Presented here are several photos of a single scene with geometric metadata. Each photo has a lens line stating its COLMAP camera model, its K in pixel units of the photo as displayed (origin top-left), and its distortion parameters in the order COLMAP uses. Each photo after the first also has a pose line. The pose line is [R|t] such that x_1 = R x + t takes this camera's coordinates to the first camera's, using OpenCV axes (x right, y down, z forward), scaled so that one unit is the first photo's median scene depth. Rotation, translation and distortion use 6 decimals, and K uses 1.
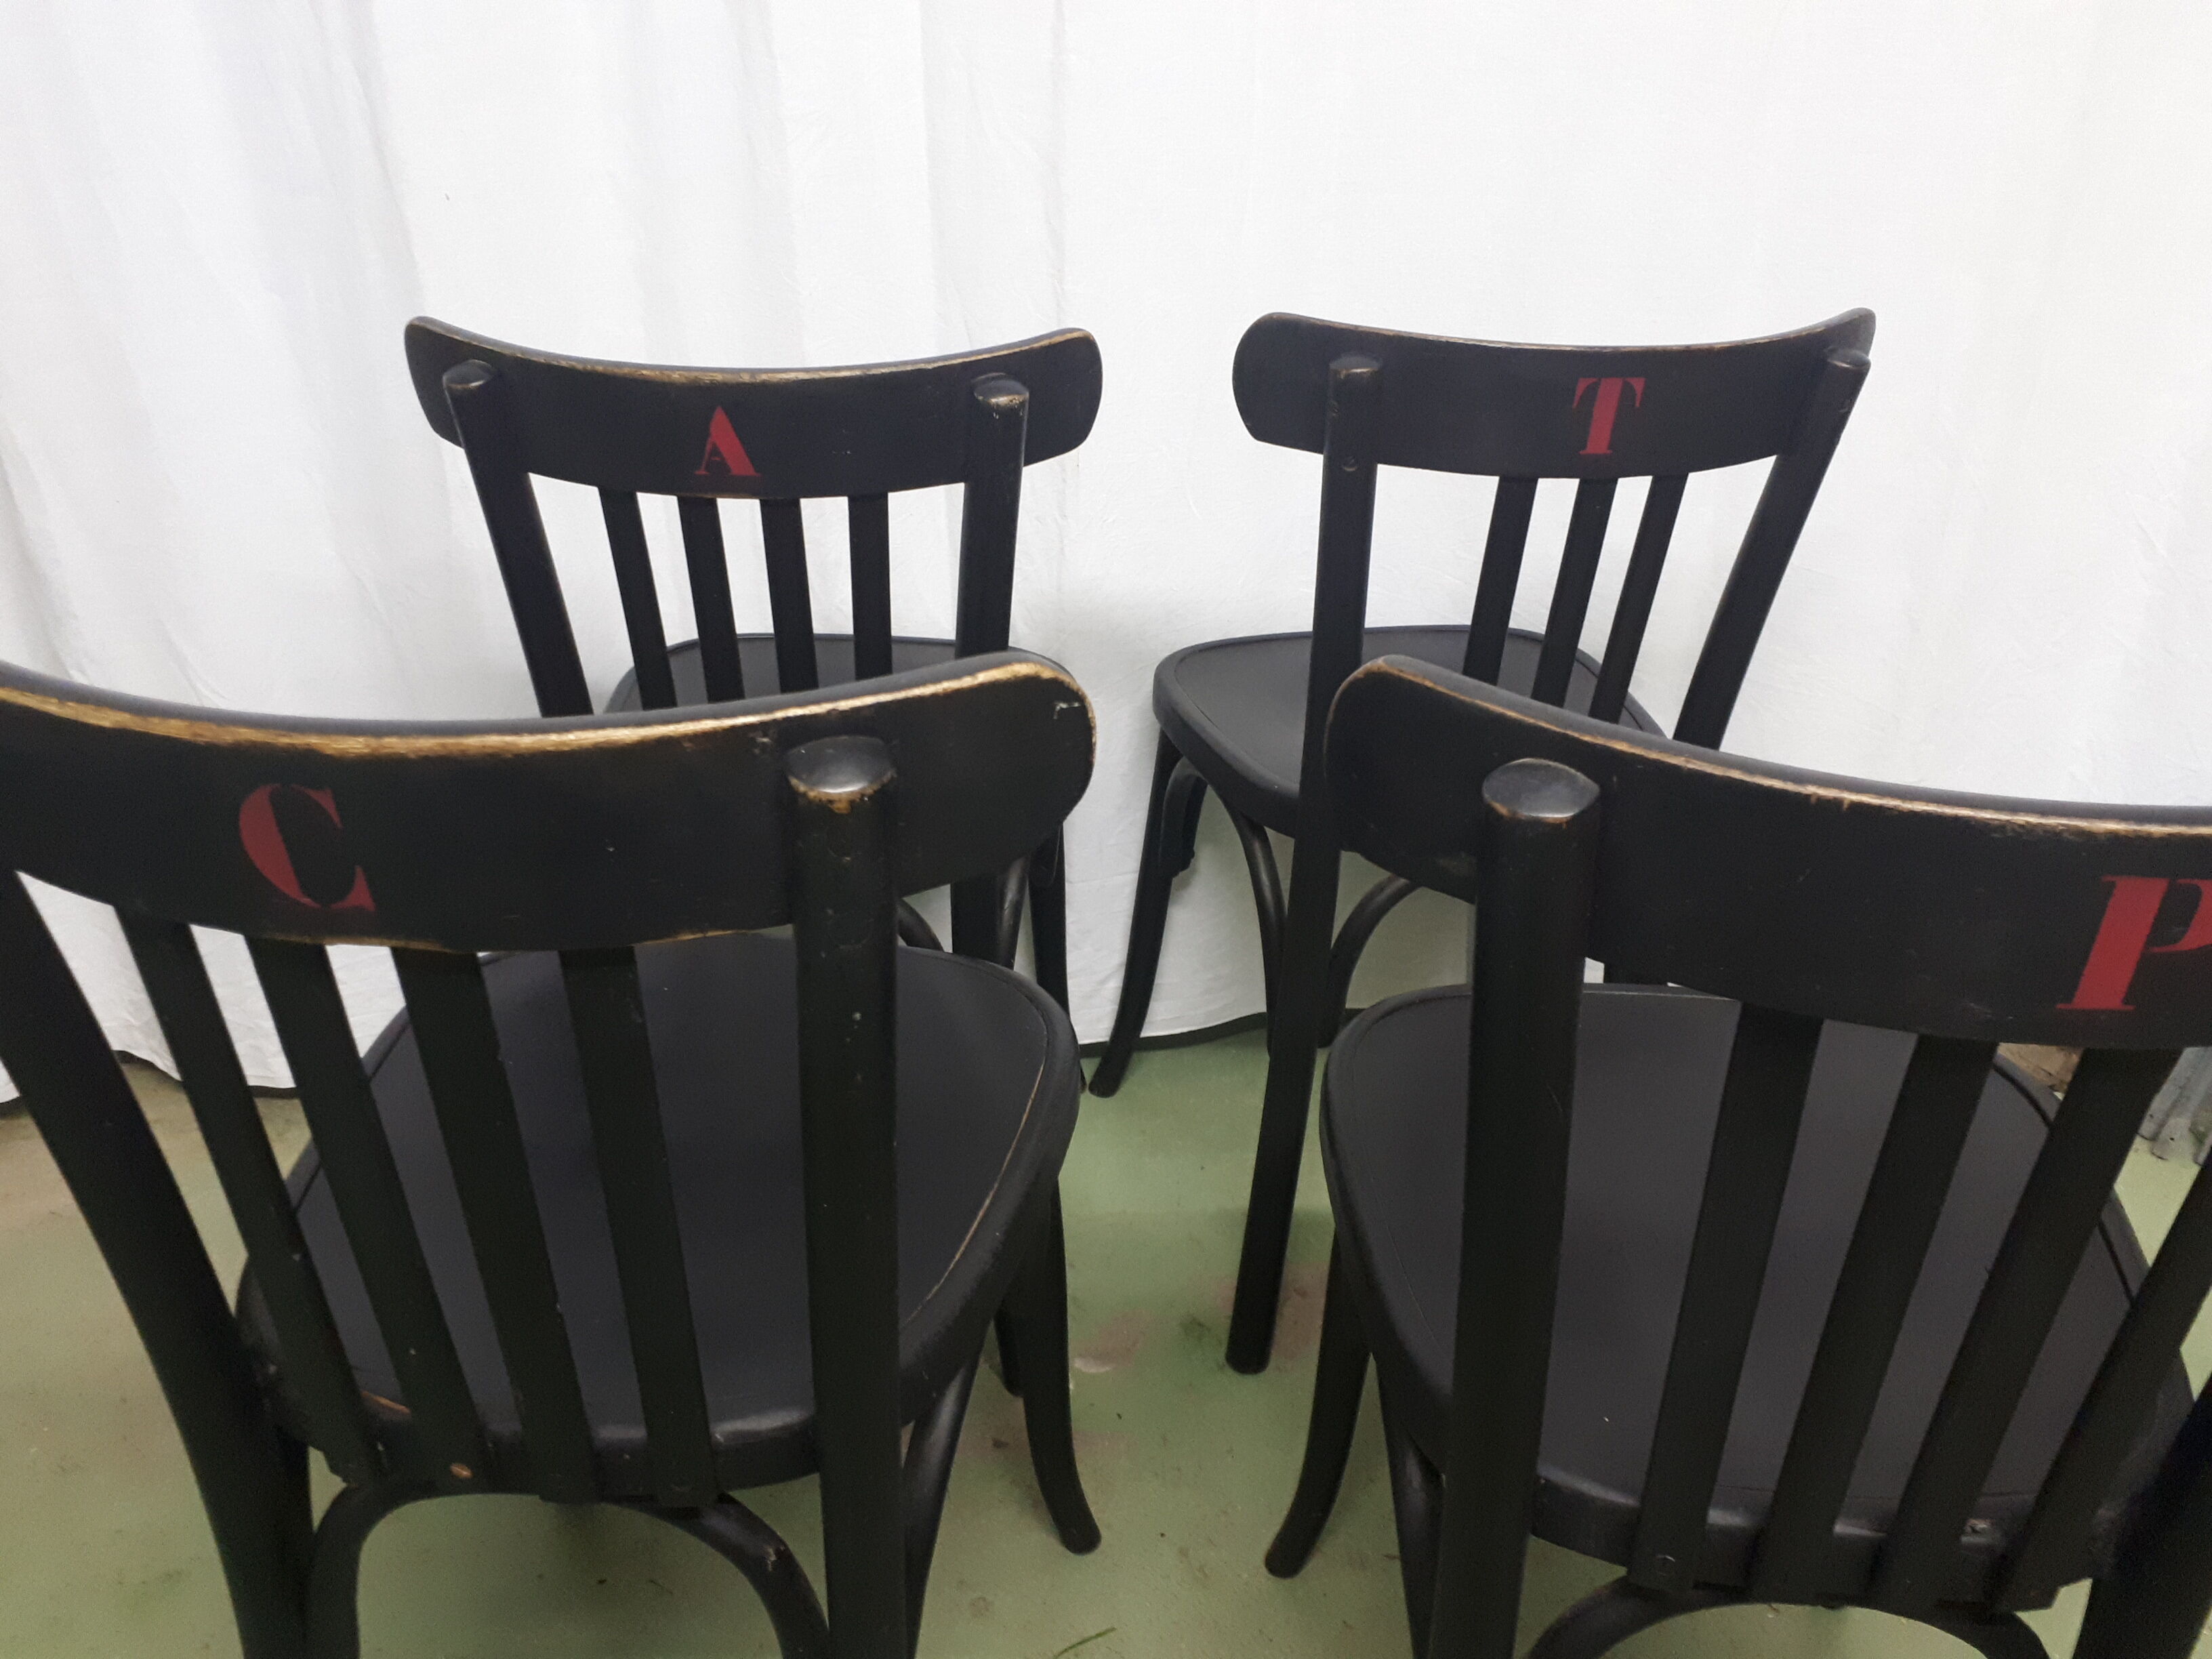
lens RADIAL K [[1680.5, 0, 1111.7], [0, 1680.5, 915.5], [0, 0, 1]] dist [0.002927, 0.001696]
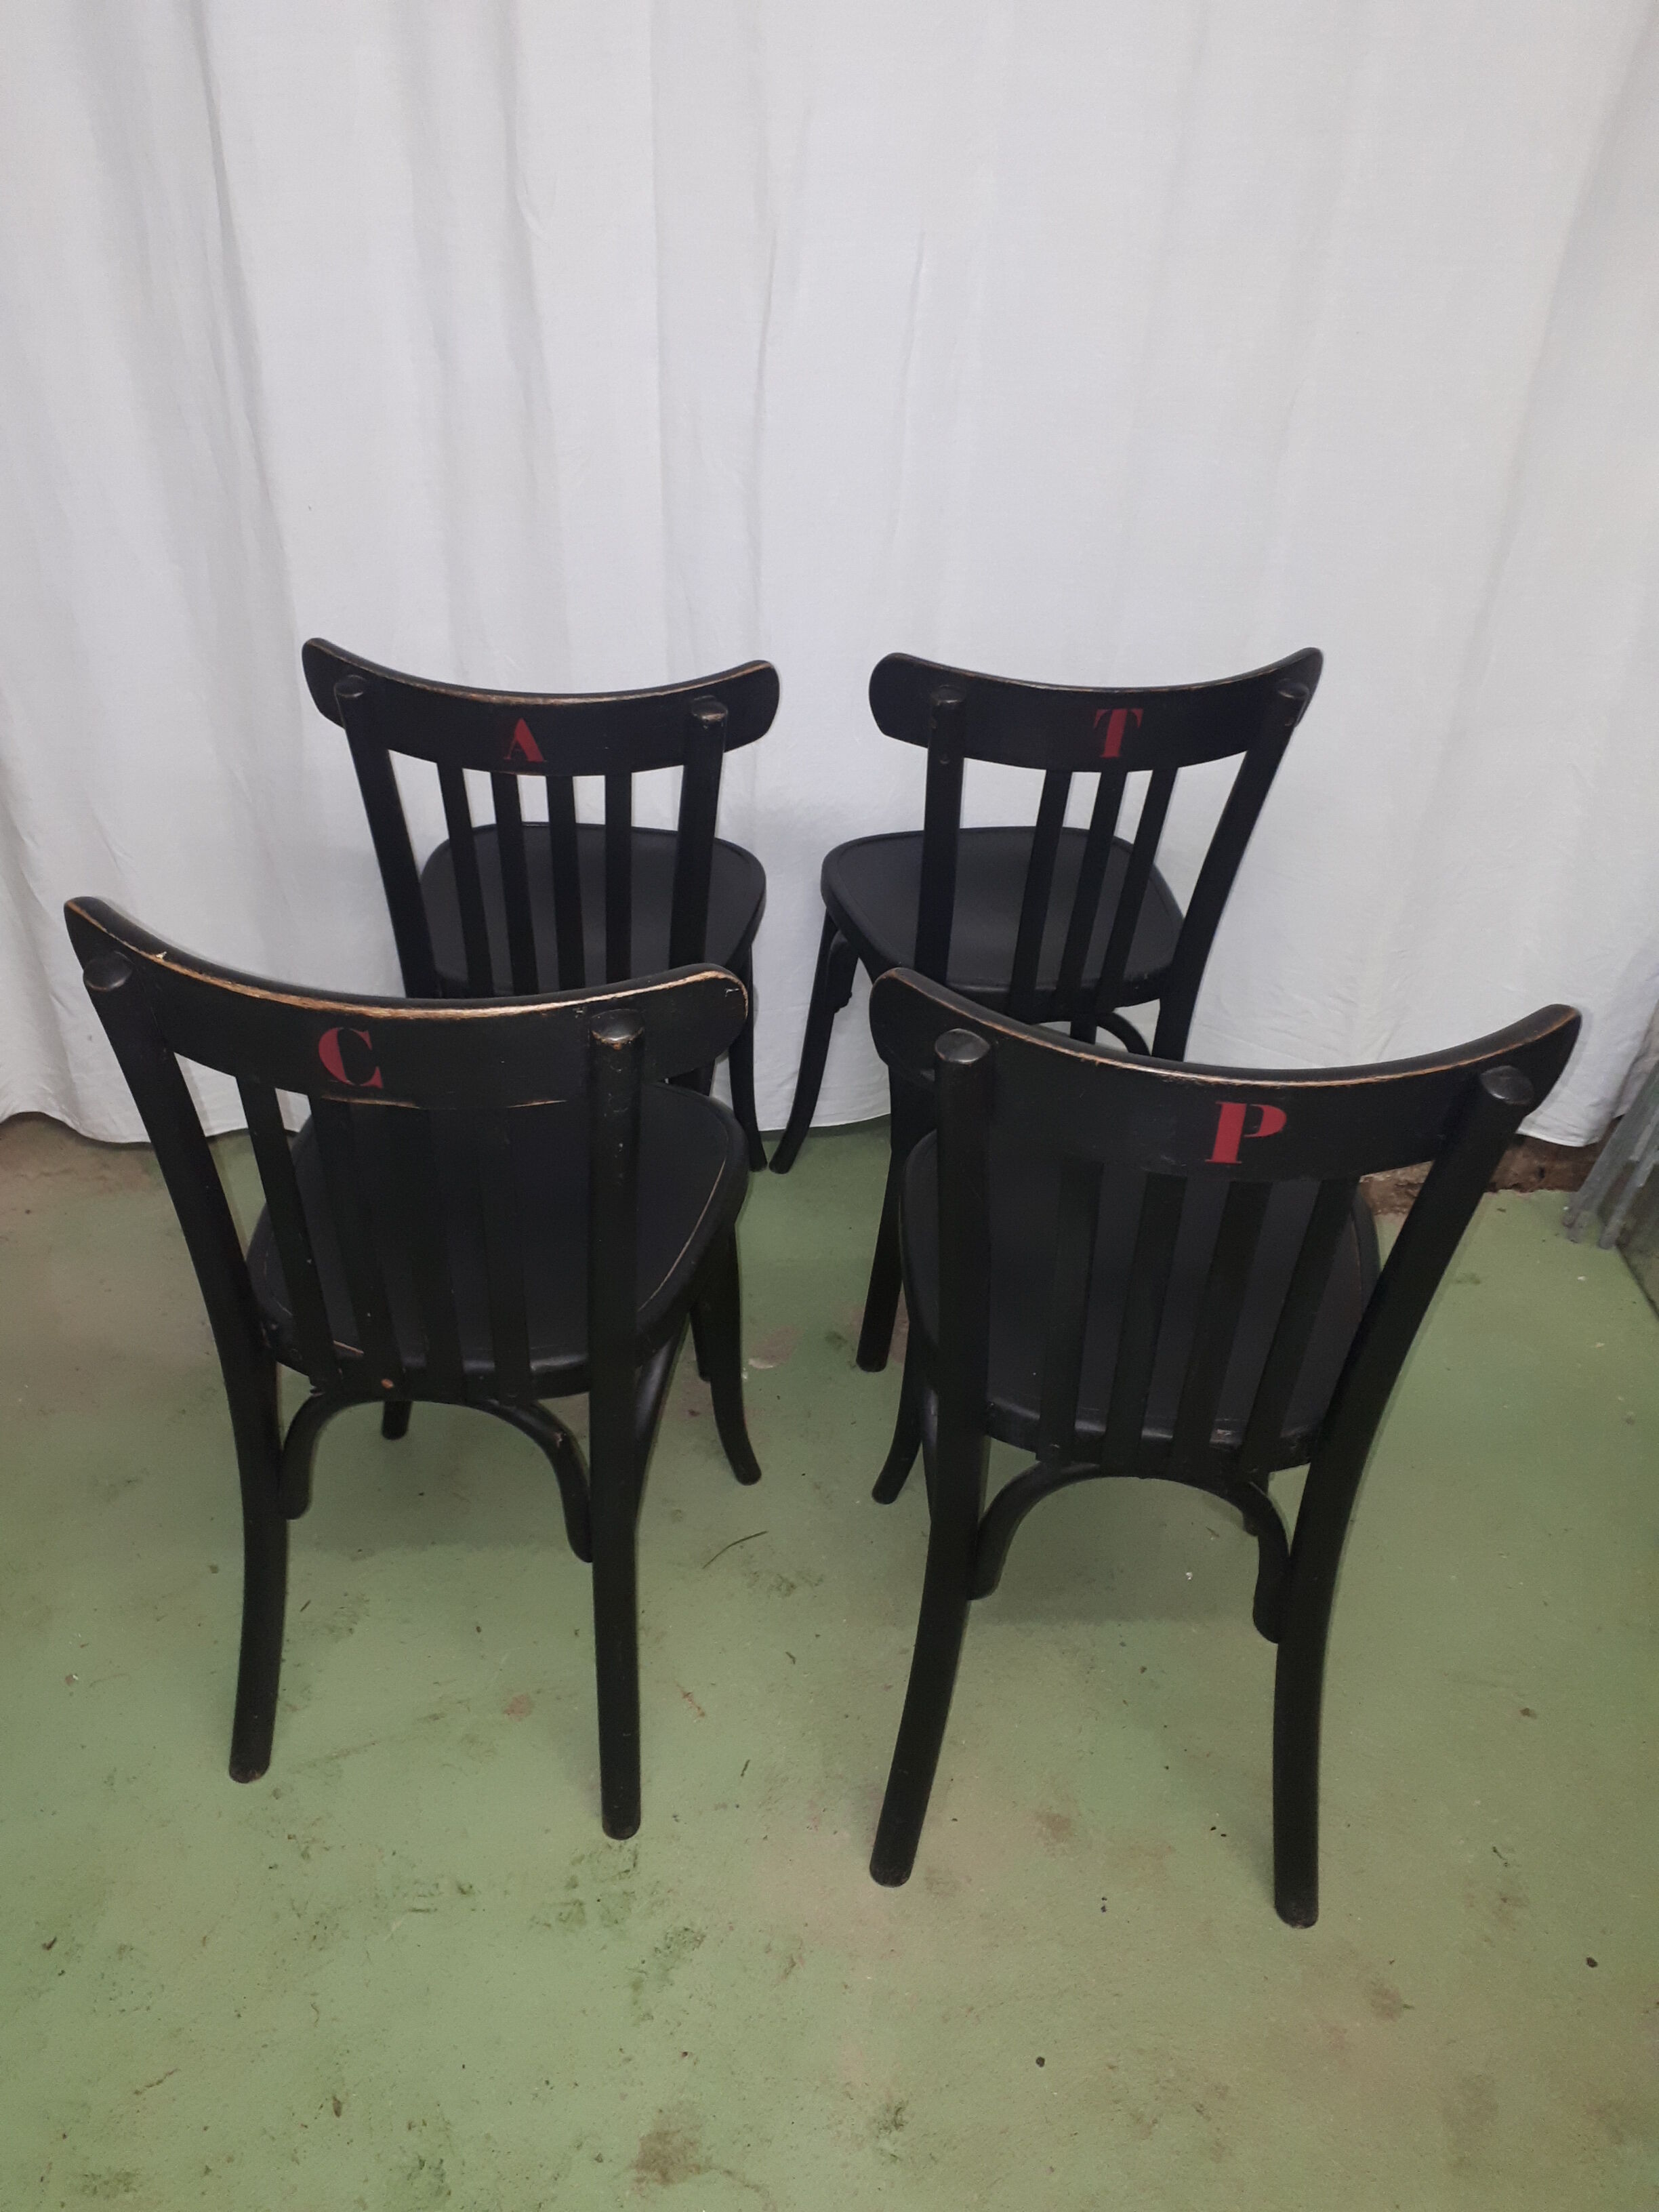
lens RADIAL K [[1680.5, 0, 829.5], [0, 1680.5, 1106.0], [0, 0, 1]] dist [0.002927, 0.001696]
pose [[0.999587, 0.028303, 0.004990, 0.043197], [-0.028606, 0.996556, 0.077827, -0.077729], [-0.002771, -0.077938, 0.996954, -0.510586]]
